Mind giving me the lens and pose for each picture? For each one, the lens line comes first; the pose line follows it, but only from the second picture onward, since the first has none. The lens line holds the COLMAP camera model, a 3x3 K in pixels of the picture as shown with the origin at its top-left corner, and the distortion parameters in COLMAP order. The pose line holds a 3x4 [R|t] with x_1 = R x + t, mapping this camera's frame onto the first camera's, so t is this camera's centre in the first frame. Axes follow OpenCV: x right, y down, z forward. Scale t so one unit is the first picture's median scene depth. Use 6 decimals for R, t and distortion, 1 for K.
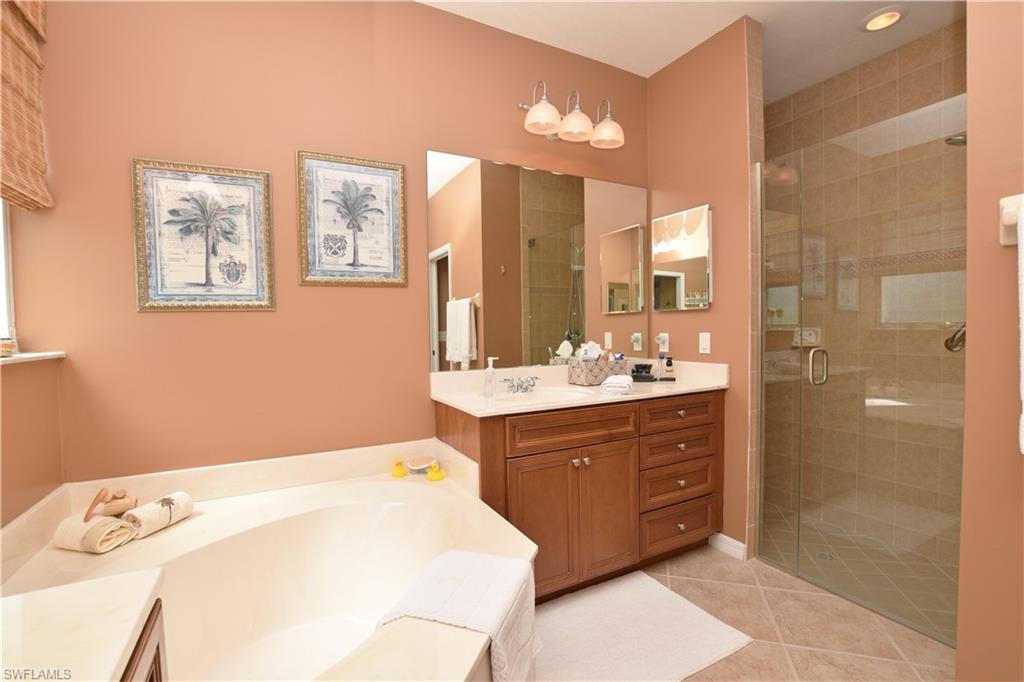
lens RADIAL K [[454.0, 0, 512.0], [0, 454.0, 341.0], [0, 0, 1]] dist [-0.025836, 0.000549]
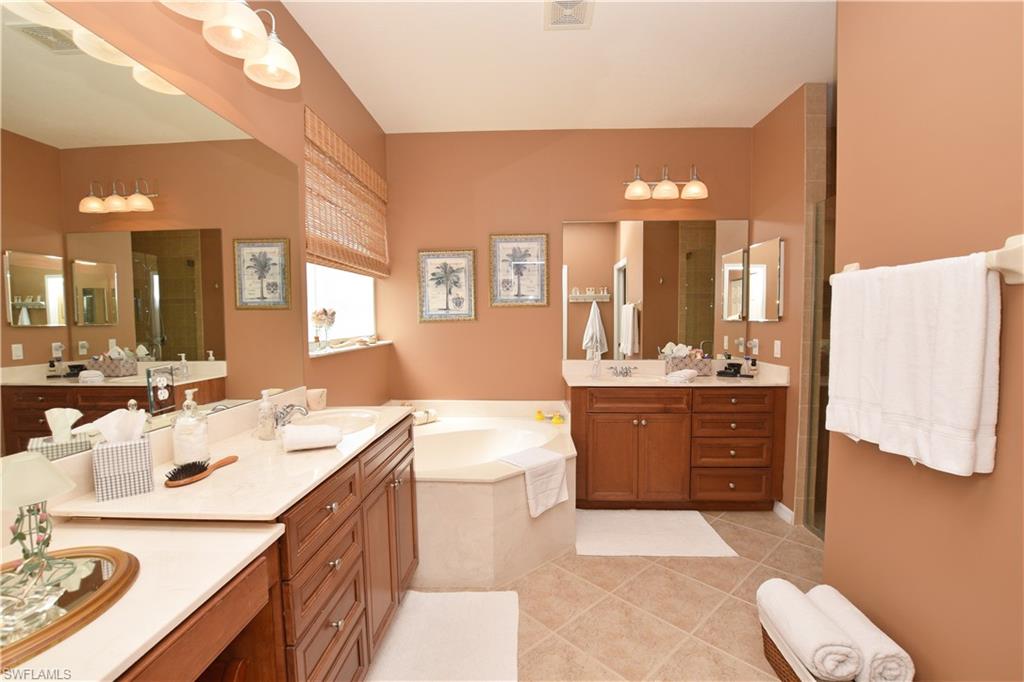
lens RADIAL K [[454.0, 0, 512.0], [0, 454.0, 341.0], [0, 0, 1]] dist [-0.025836, 0.000549]
pose [[0.864106, 0.035630, -0.502047, 0.506761], [-0.023266, 0.999253, 0.030871, -0.046038], [0.502772, -0.014995, 0.864289, -0.516589]]
